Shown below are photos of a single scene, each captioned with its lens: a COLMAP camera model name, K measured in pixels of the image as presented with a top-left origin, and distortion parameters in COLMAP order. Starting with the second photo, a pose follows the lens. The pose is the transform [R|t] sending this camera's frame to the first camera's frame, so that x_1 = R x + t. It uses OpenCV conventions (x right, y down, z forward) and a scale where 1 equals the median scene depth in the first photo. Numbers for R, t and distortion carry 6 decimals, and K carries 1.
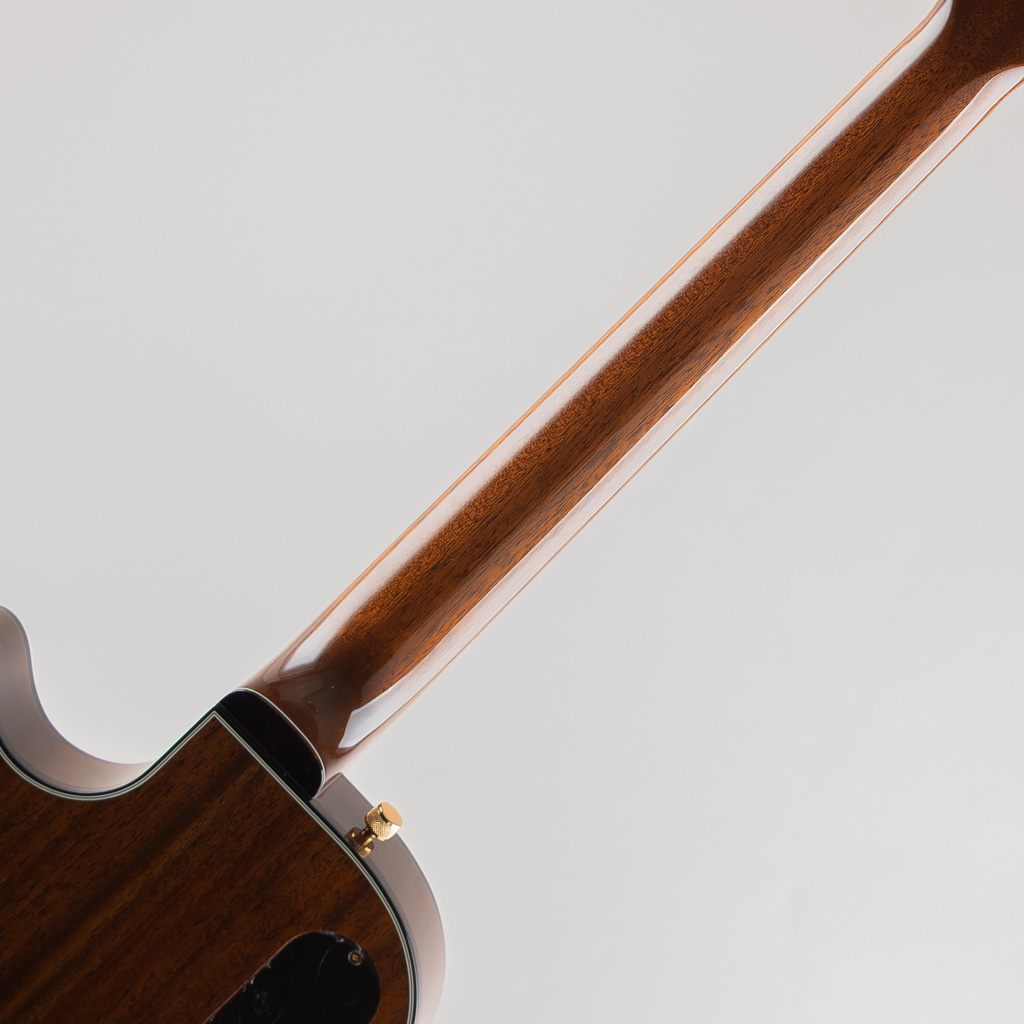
lens RADIAL K [[2491.0, 0, 517.8], [0, 2491.0, 514.6], [0, 0, 1]] dist [-0.025546, 0.000000]
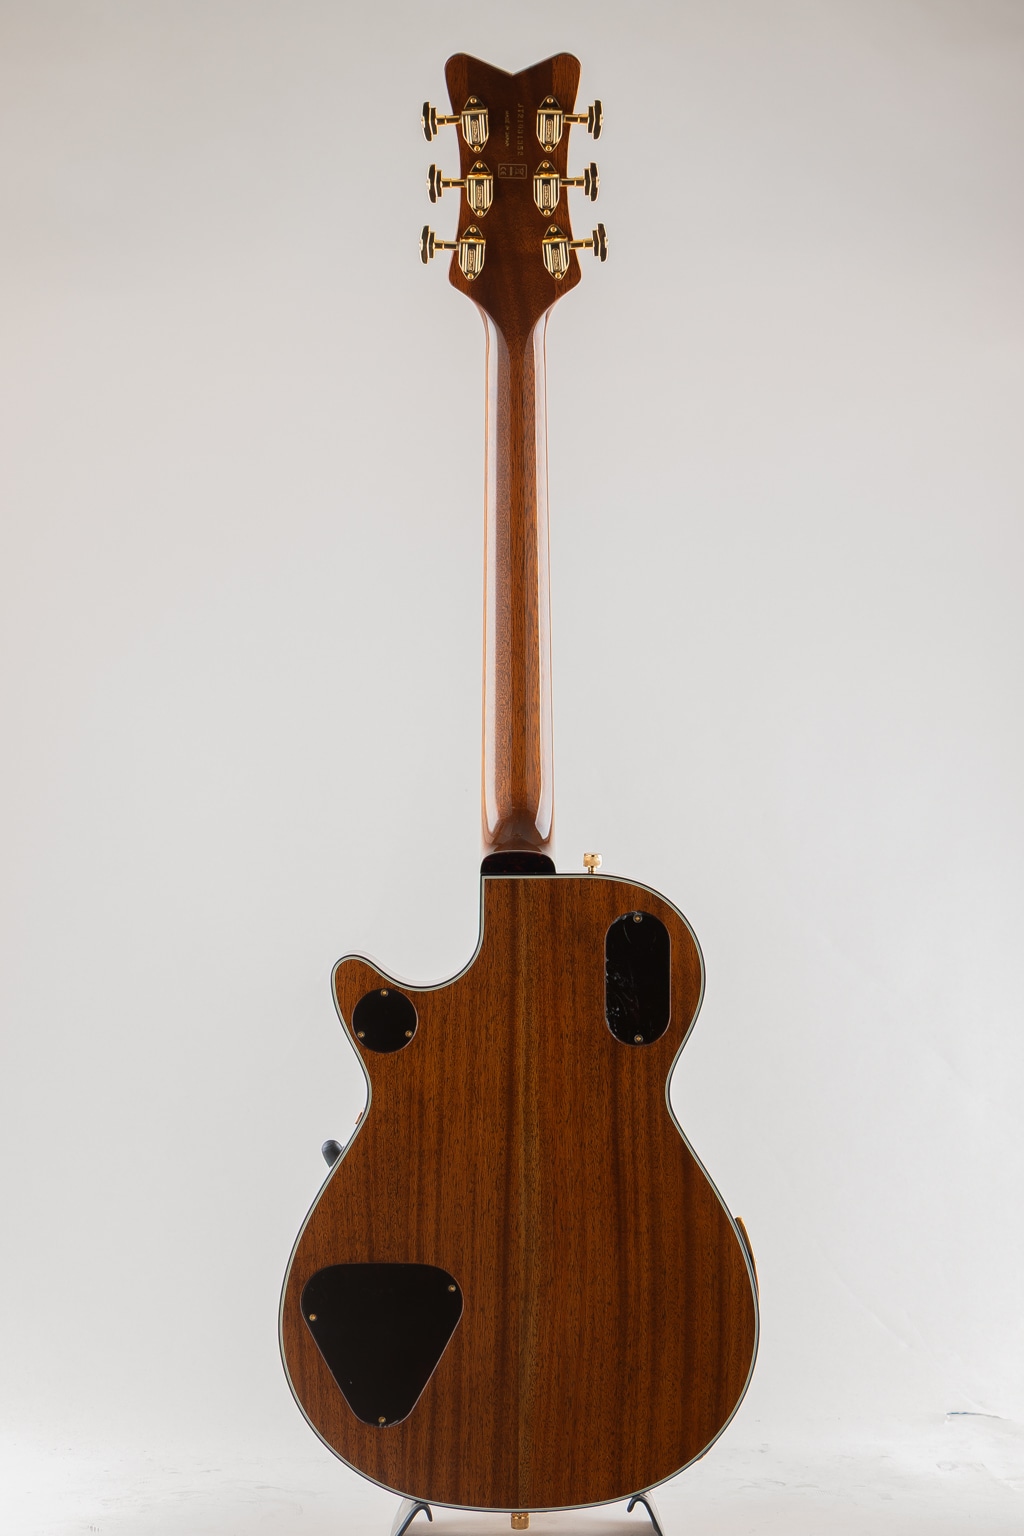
lens RADIAL K [[3588.1, 0, 504.6], [0, 3588.1, 779.0], [0, 0, 1]] dist [0.025819, 0.000000]
pose [[0.693124, -0.693800, 0.195504, -0.553886], [0.719672, 0.681373, -0.133428, 0.378305], [-0.040638, 0.233181, 0.971584, -1.477960]]
